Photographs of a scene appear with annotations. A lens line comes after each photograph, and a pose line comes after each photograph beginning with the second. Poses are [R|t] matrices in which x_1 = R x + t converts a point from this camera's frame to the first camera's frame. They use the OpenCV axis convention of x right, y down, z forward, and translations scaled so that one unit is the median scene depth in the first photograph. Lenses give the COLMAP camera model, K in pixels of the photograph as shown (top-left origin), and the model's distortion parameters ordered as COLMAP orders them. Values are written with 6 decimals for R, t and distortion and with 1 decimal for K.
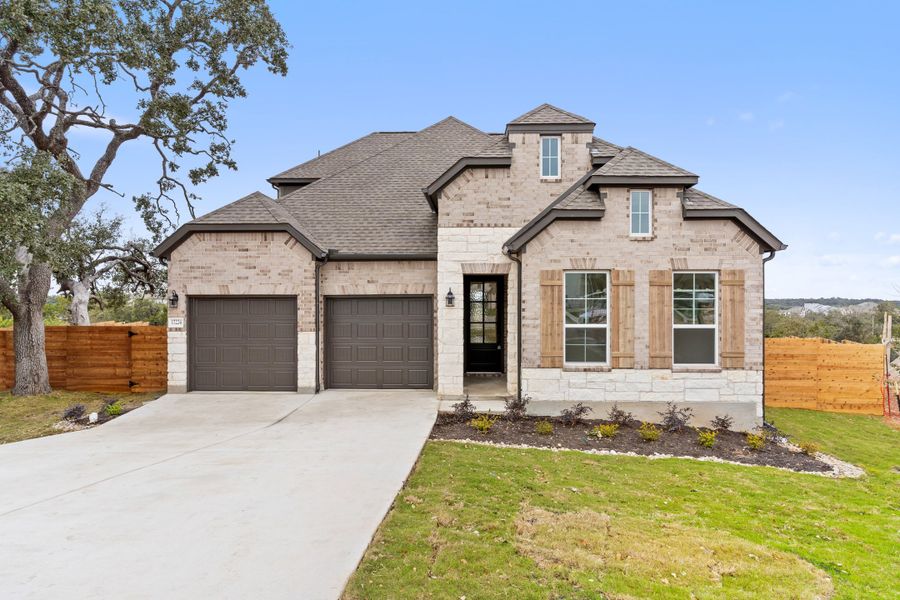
lens RADIAL K [[442.0, 0, 439.4], [0, 442.0, 300.1], [0, 0, 1]] dist [-0.000763, 0.000163]
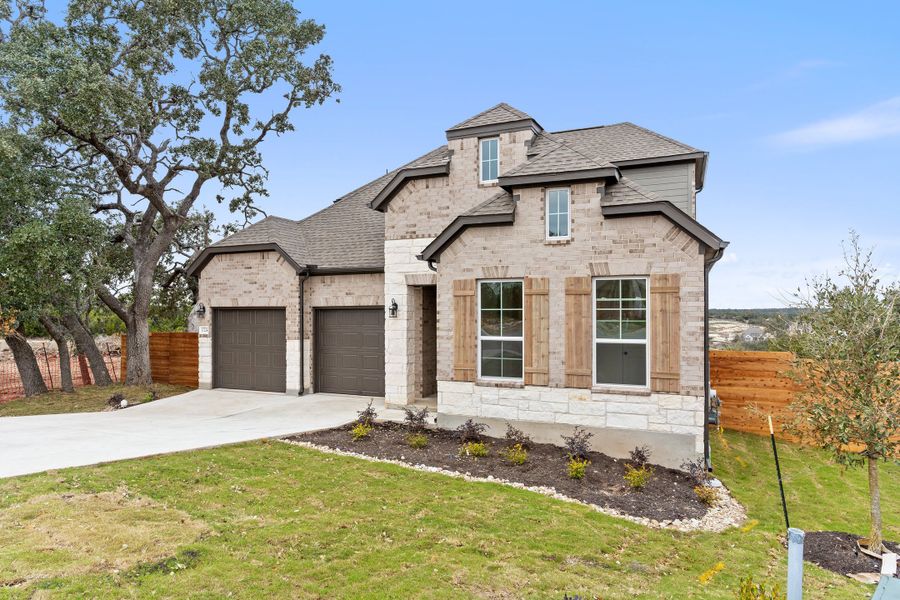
lens RADIAL K [[454.7, 0, 466.0], [0, 454.7, 312.3], [0, 0, 1]] dist [0.002065, 0.000163]
pose [[0.949628, -0.000569, -0.313379, 0.511935], [0.001197, 0.999998, 0.001813, 0.001108], [0.313377, -0.002097, 0.949627, 0.056538]]
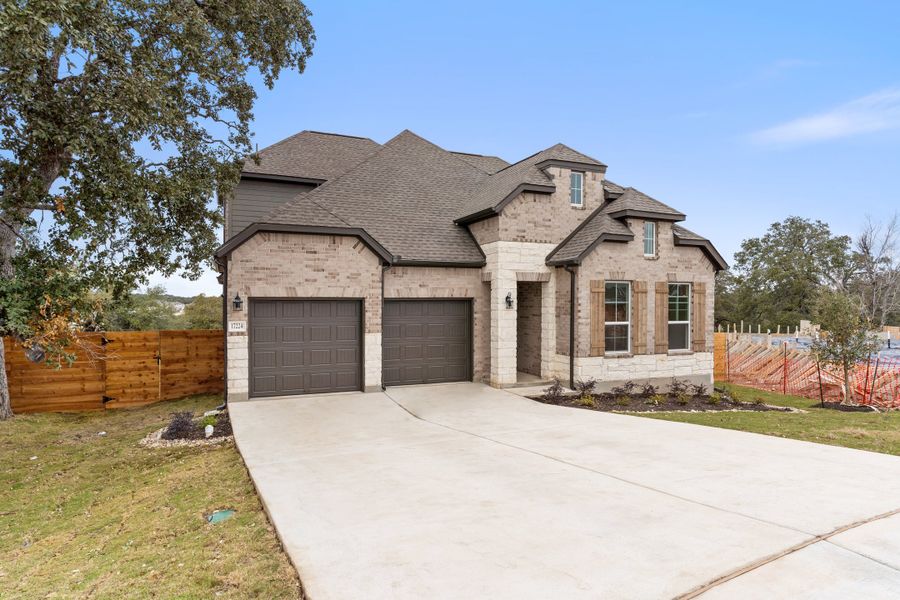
lens RADIAL K [[446.0, 0, 398.4], [0, 446.0, 302.6], [0, 0, 1]] dist [-0.000827, -0.000030]
pose [[0.937368, 0.001224, 0.348338, -0.666829], [-0.003284, 0.999980, 0.005324, -0.006638], [-0.348324, -0.006135, 0.937354, -0.010638]]
